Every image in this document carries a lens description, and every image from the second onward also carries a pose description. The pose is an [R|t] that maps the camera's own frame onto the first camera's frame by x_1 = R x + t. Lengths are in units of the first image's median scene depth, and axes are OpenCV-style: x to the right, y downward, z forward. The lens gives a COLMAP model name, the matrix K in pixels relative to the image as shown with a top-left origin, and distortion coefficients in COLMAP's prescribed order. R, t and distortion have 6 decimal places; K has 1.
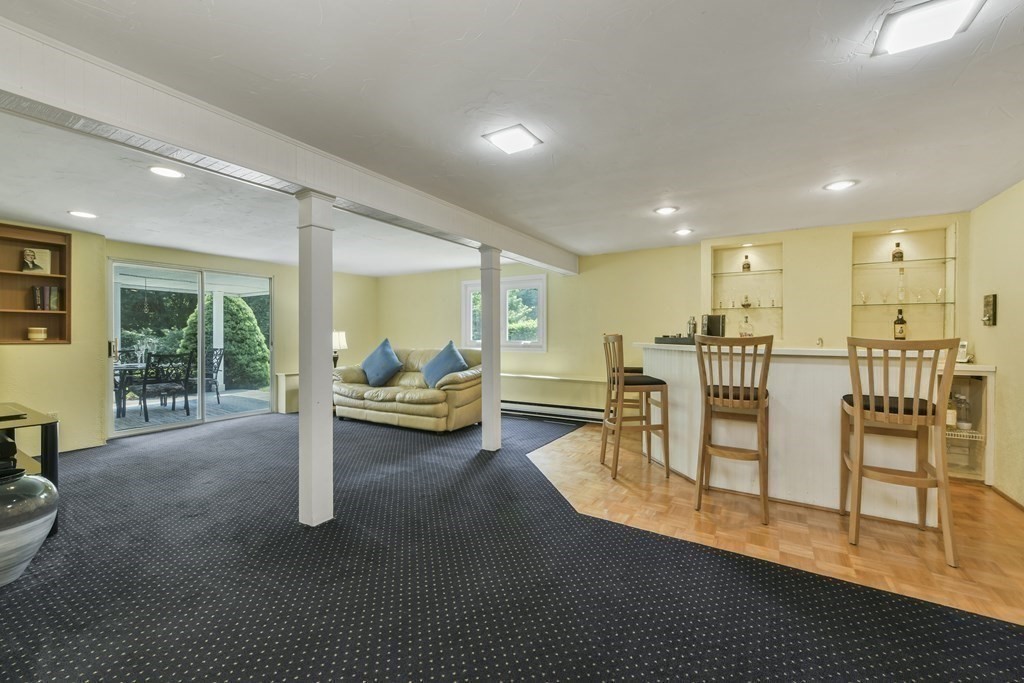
lens RADIAL K [[417.9, 0, 512.8], [0, 417.9, 337.7], [0, 0, 1]] dist [0.002394, 0.000507]
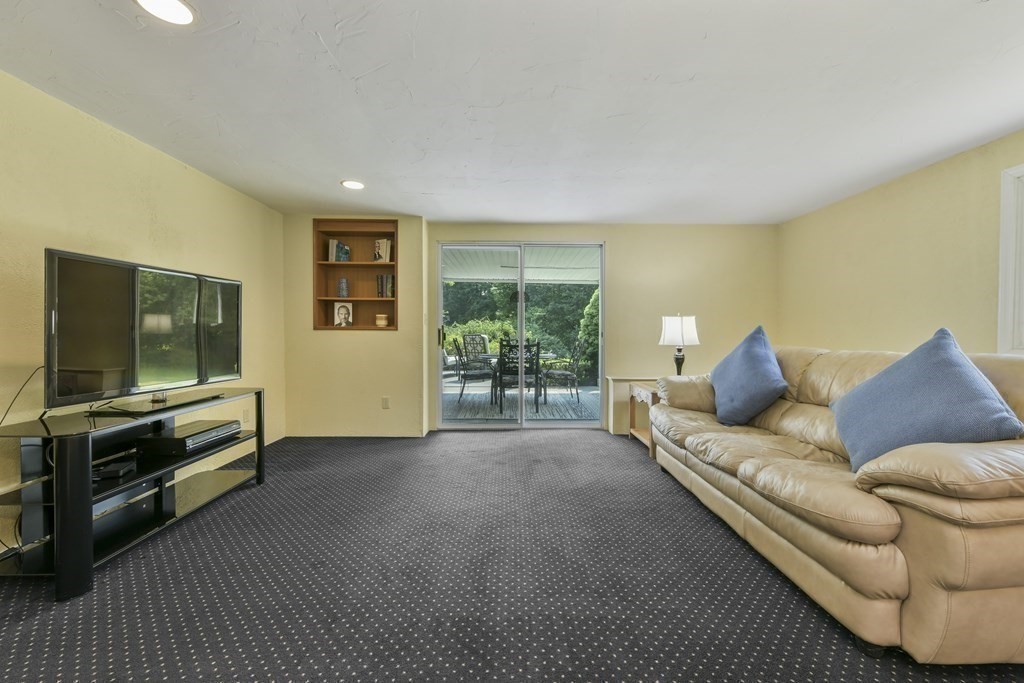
lens RADIAL K [[417.9, 0, 510.3], [0, 417.9, 339.3], [0, 0, 1]] dist [0.002394, 0.000507]
pose [[0.553883, 0.019534, -0.832365, -0.061511], [-0.011825, 0.999808, 0.015594, 0.013171], [0.832511, 0.001206, 0.554008, 0.525794]]
